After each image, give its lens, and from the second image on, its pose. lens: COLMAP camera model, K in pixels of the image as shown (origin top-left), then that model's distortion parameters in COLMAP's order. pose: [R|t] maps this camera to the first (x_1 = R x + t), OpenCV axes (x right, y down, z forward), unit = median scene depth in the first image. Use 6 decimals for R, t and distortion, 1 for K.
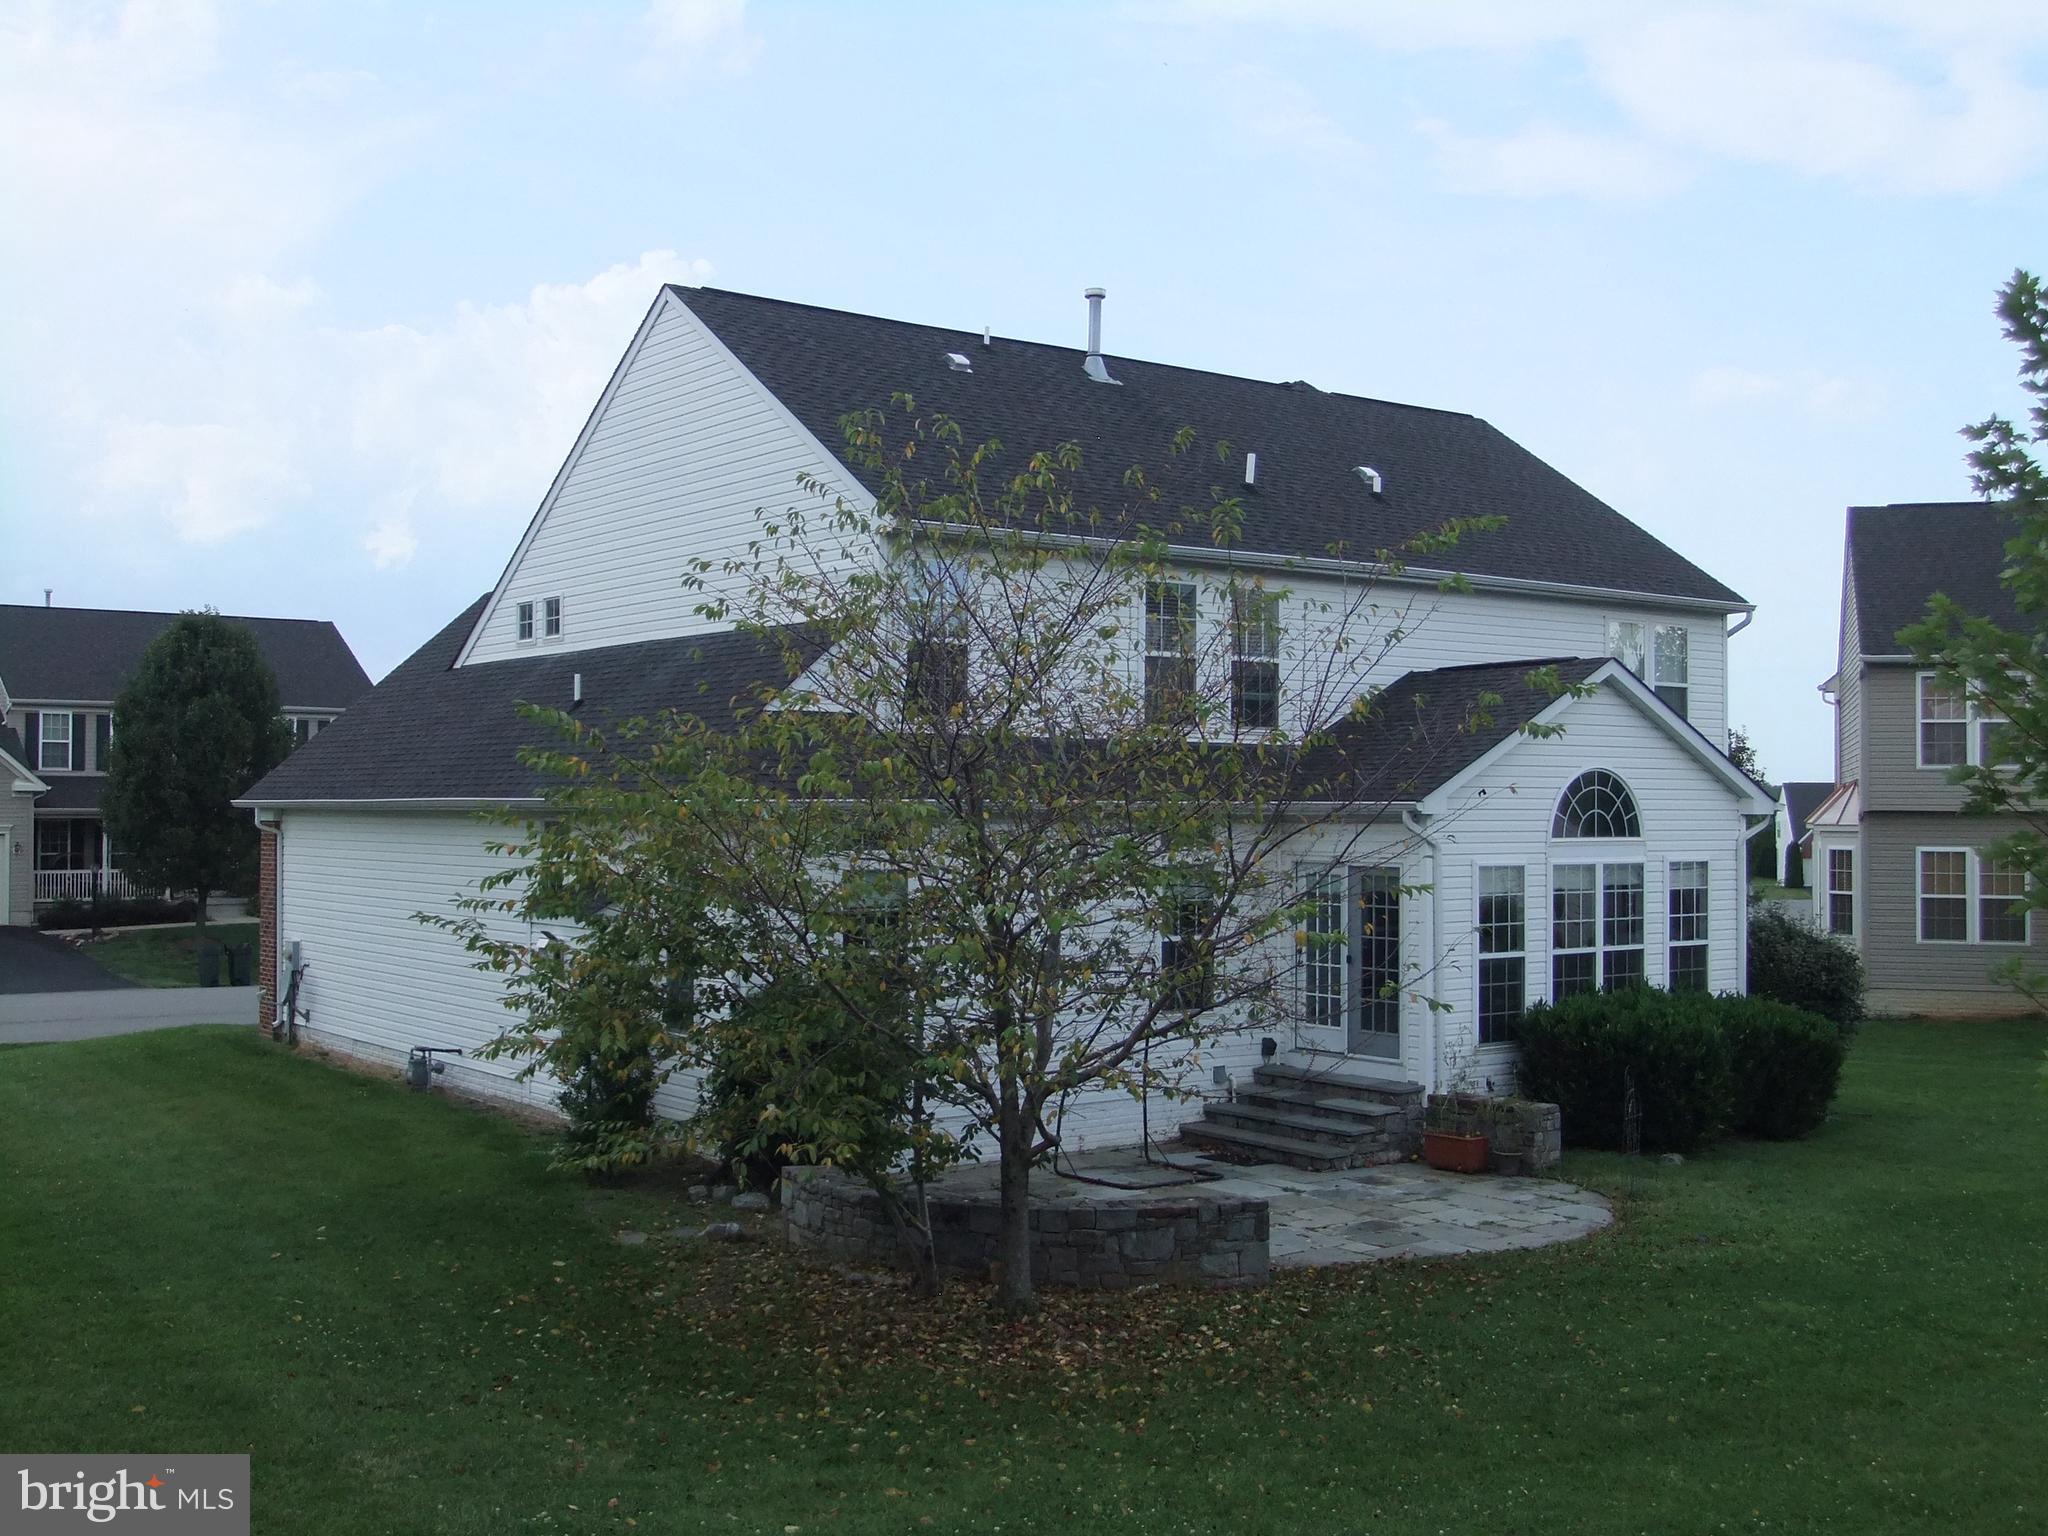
lens RADIAL K [[2197.3, 0, 1024.0], [0, 2197.3, 768.0], [0, 0, 1]] dist [-0.002682, -0.000414]
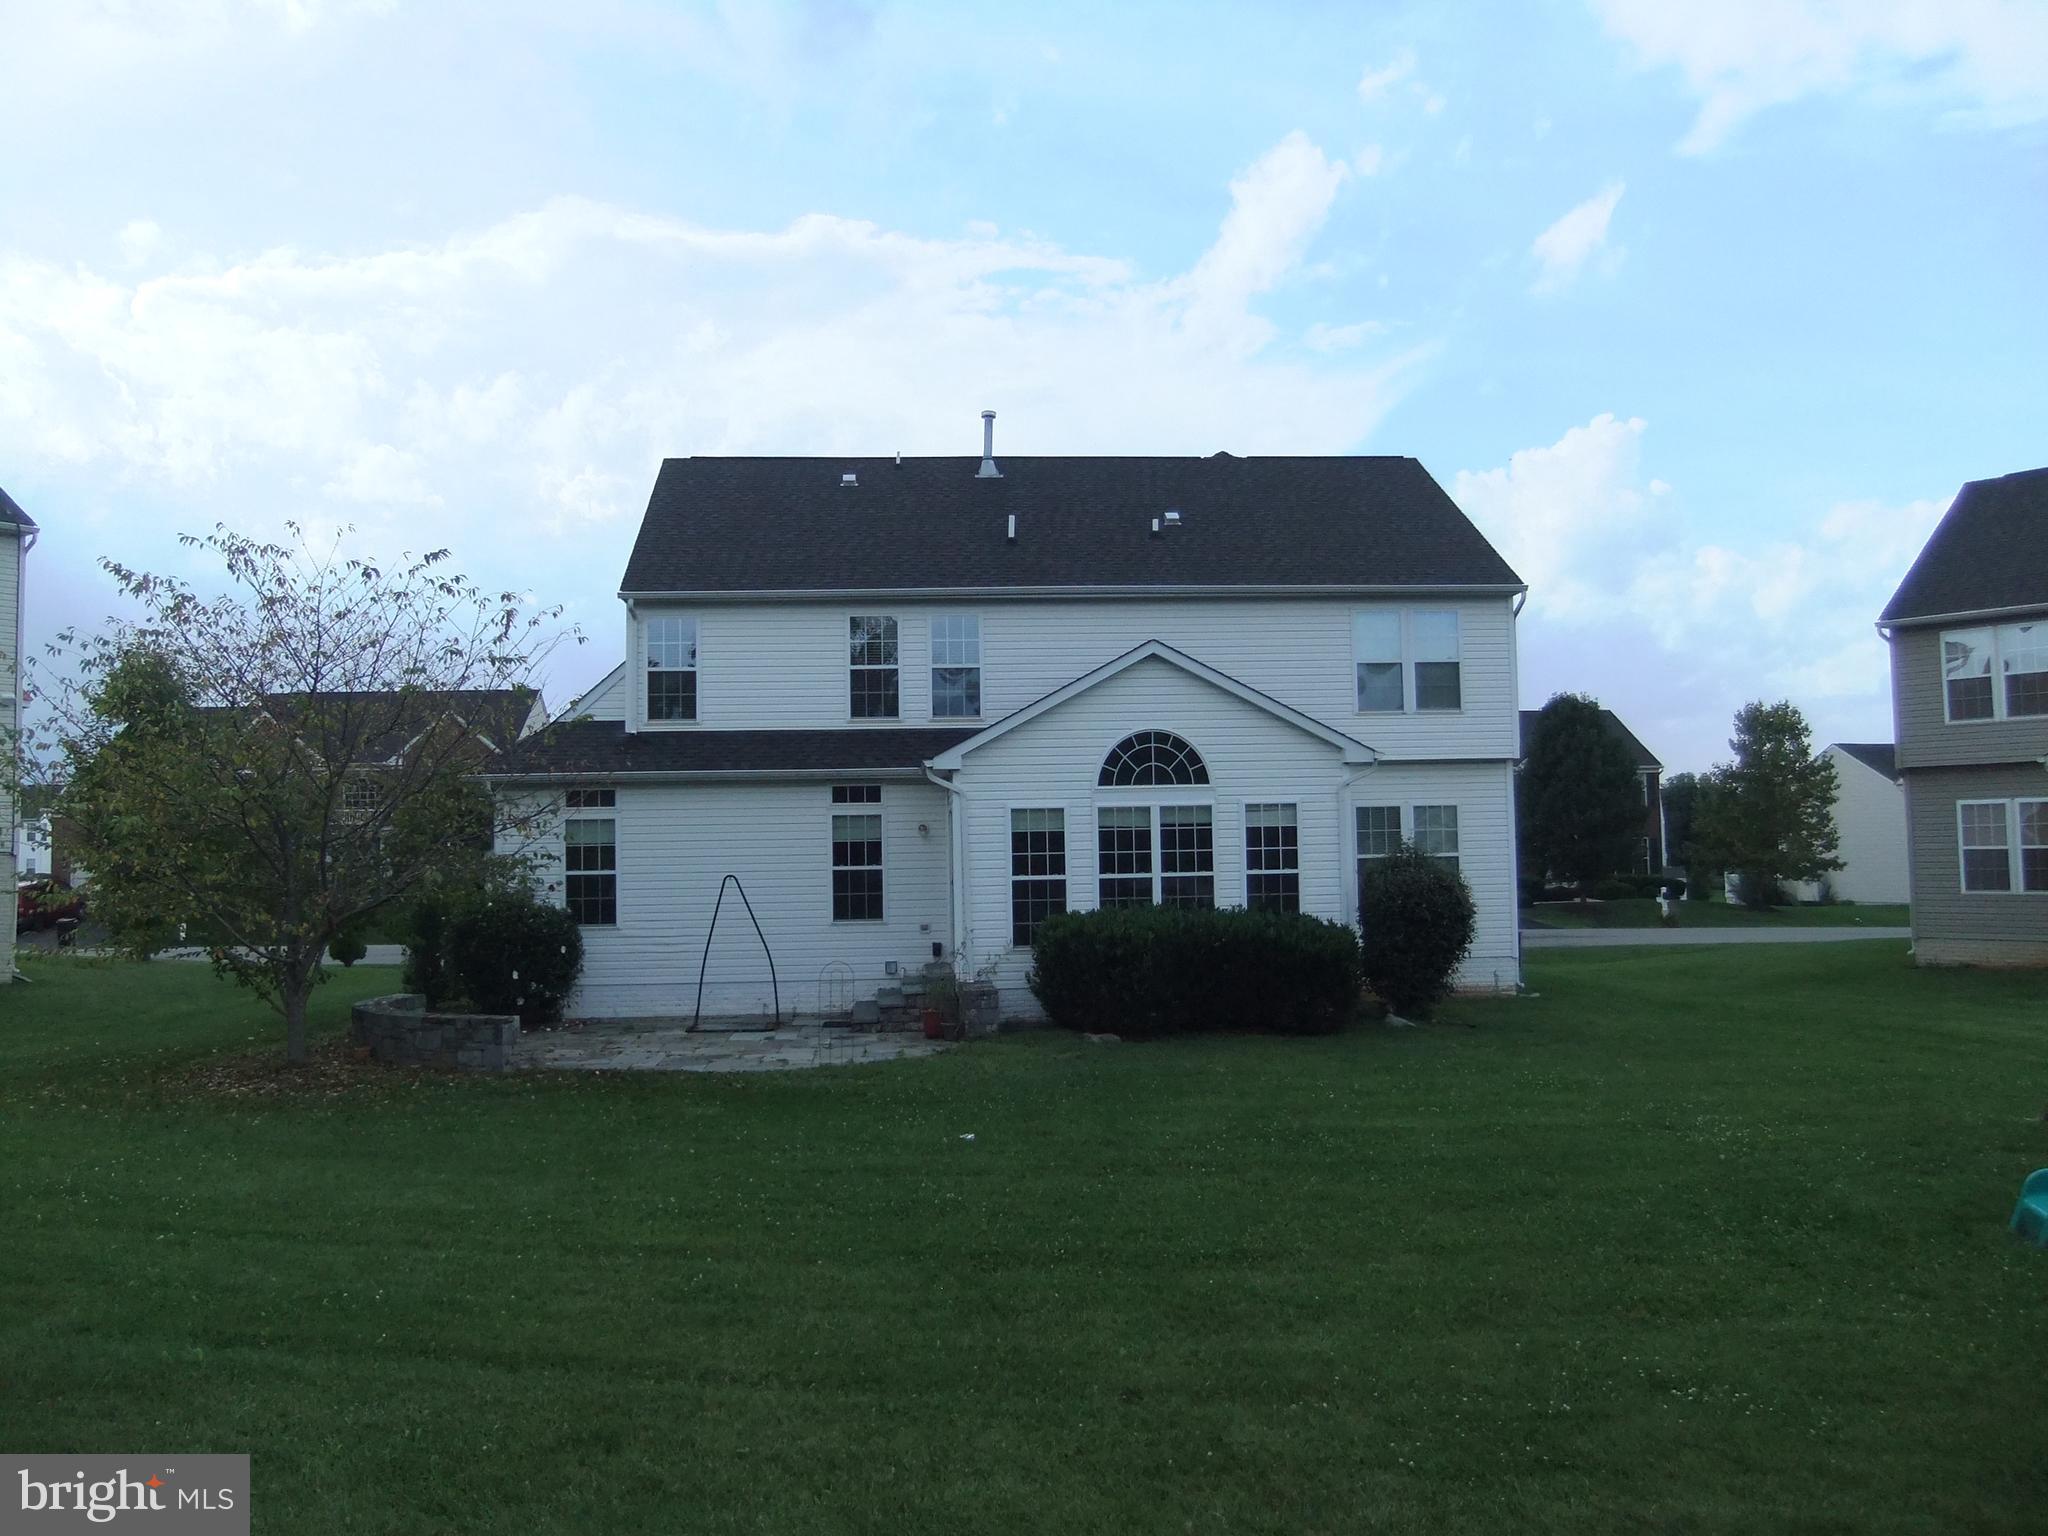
lens RADIAL K [[1631.1, 0, 1024.0], [0, 1631.1, 768.0], [0, 0, 1]] dist [-0.064449, 0.000498]
pose [[0.825517, -0.048096, -0.562323, 0.706706], [0.031101, 0.998725, -0.039764, 0.055414], [0.563519, 0.015337, 0.825961, 0.195405]]
